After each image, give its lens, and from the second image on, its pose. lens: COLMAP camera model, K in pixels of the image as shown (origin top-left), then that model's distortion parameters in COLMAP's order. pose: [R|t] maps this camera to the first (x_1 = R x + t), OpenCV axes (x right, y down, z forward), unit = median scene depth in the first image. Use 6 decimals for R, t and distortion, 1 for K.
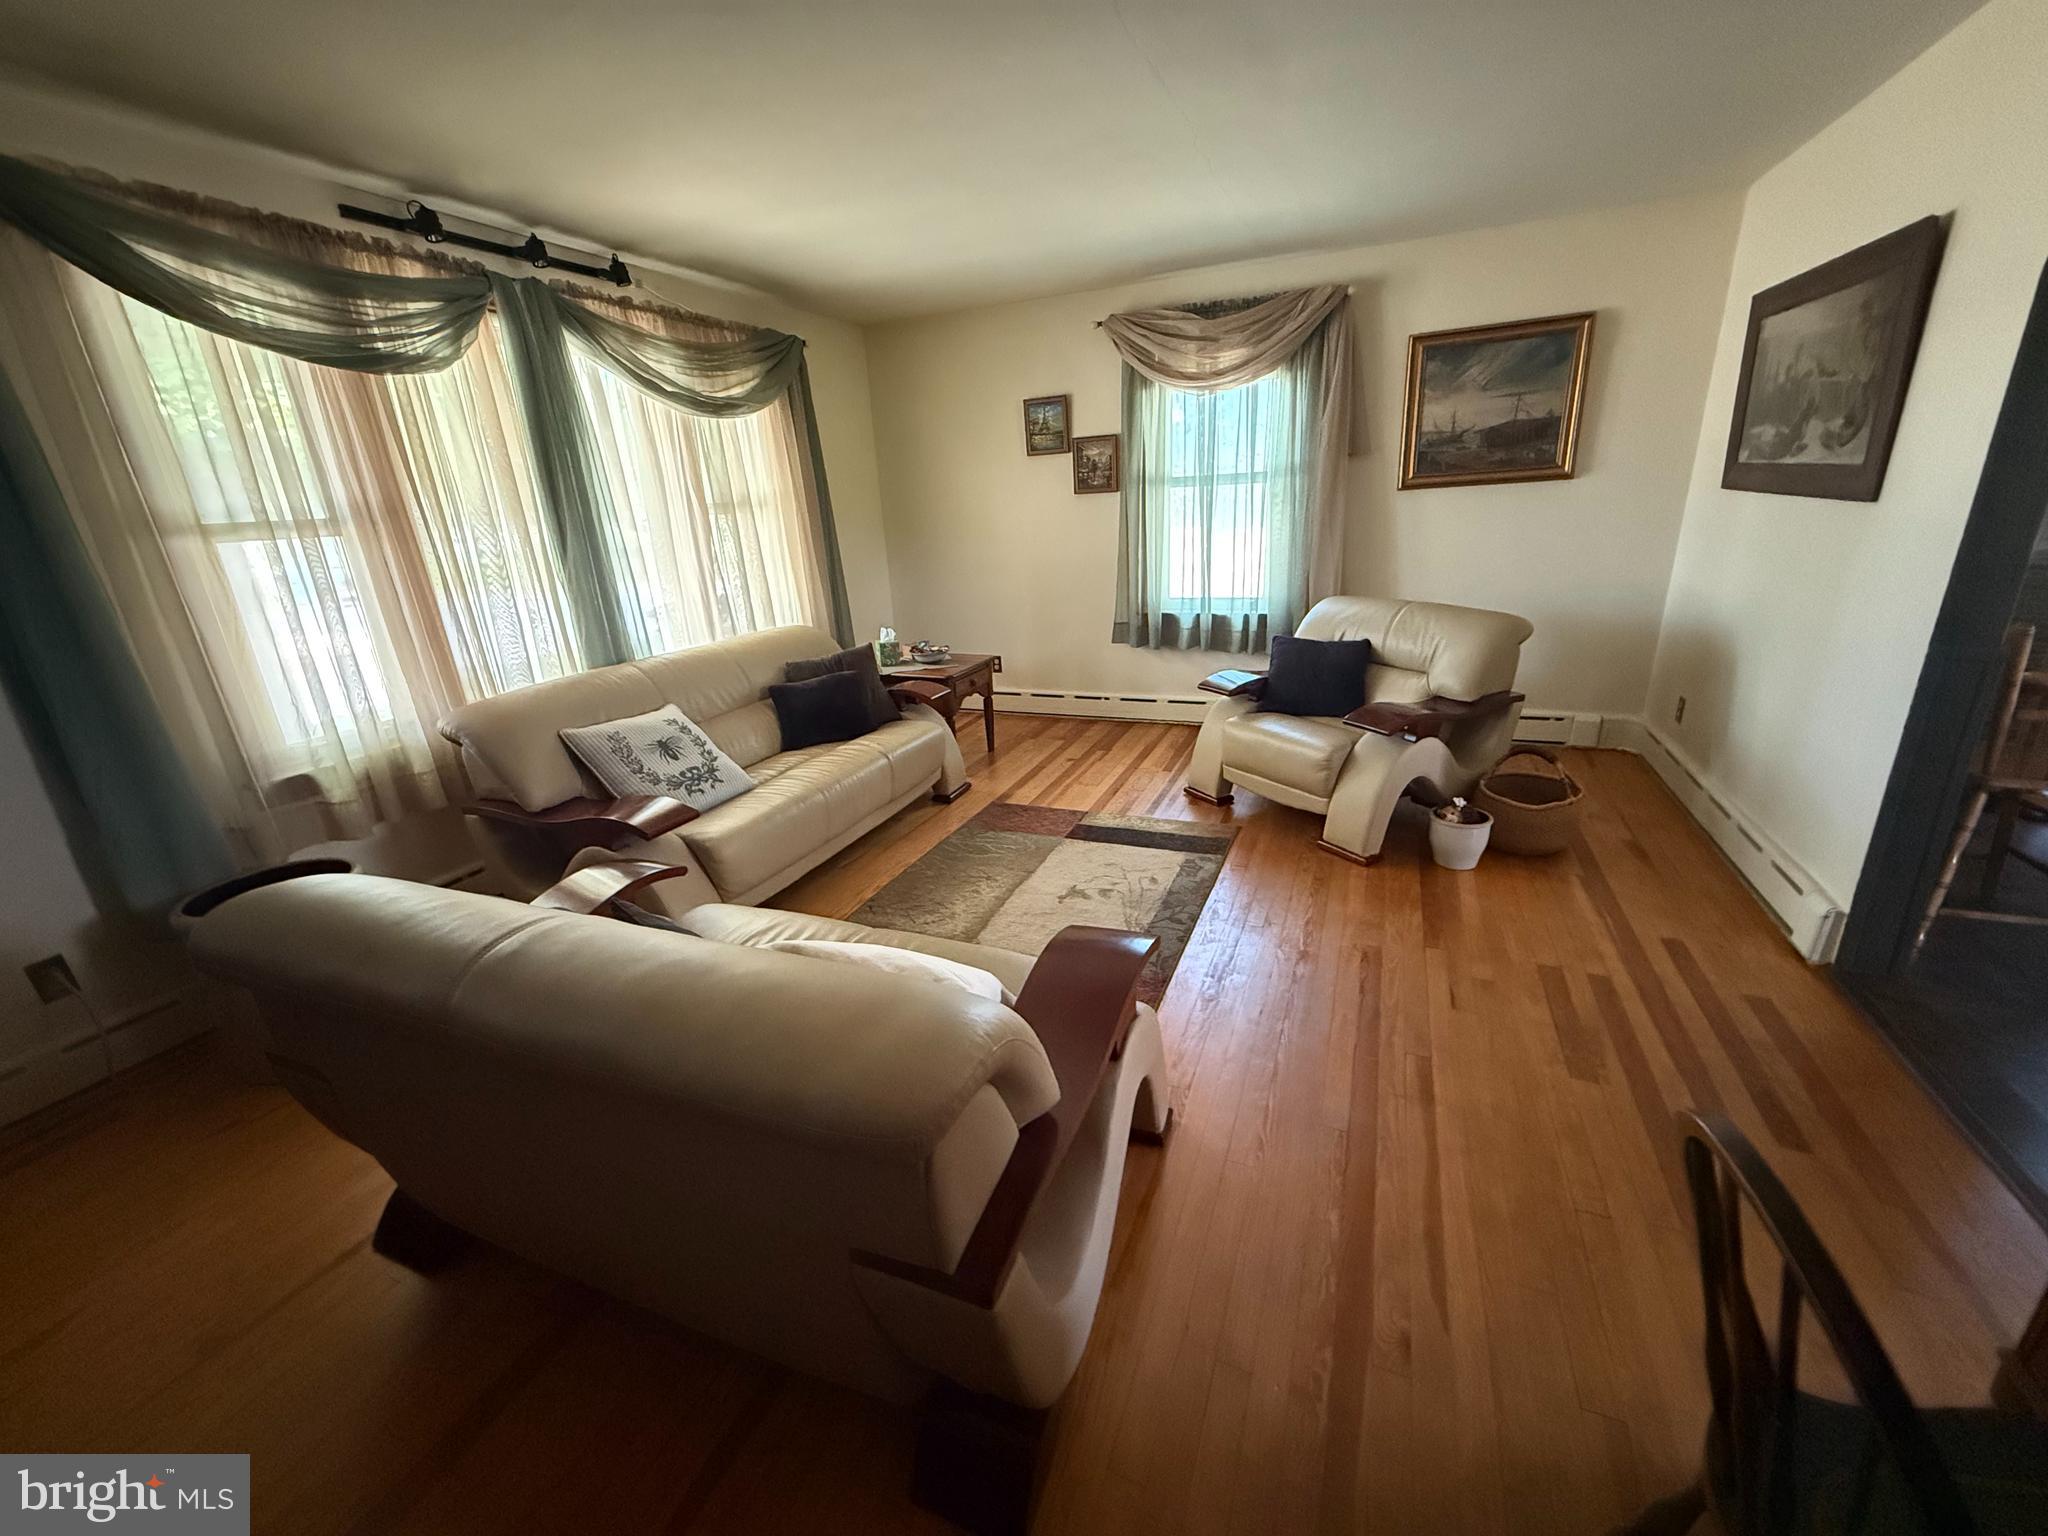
lens RADIAL K [[821.6, 0, 1017.9], [0, 821.6, 769.7], [0, 0, 1]] dist [0.000316, -0.000108]
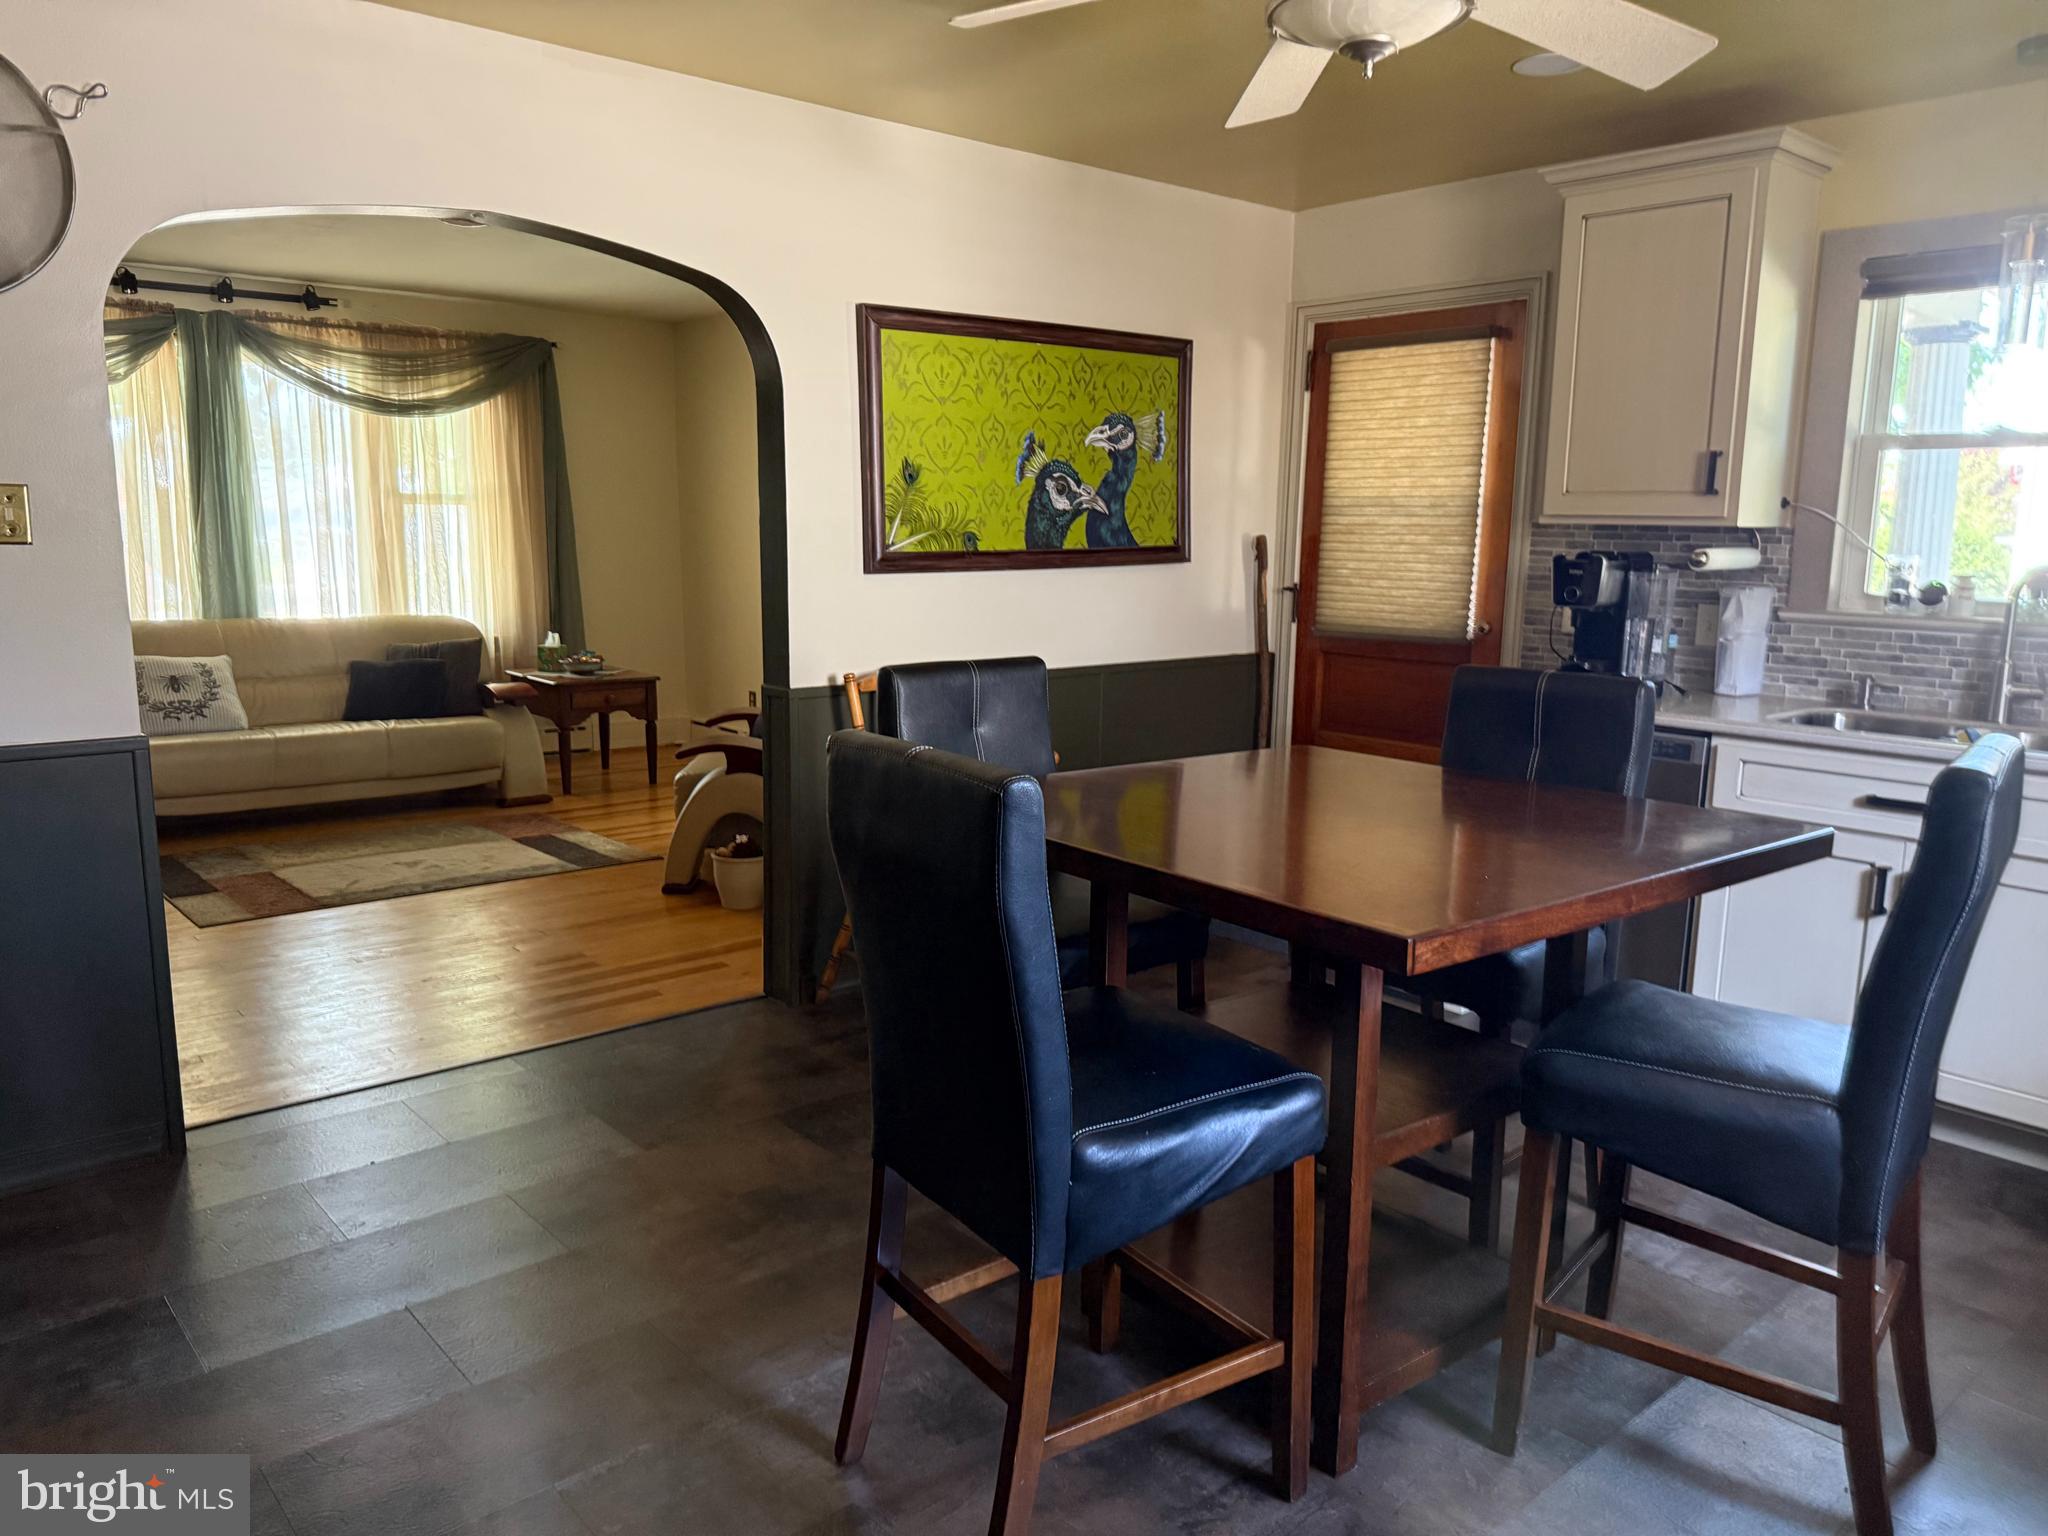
lens RADIAL K [[1470.8, 0, 1026.1], [0, 1470.8, 769.0], [0, 0, 1]] dist [0.039911, -0.053286]
pose [[0.907020, 0.146598, -0.394746, 1.315141], [-0.198500, 0.975604, -0.093785, 0.044619], [0.371367, 0.163422, 0.913991, -0.427601]]
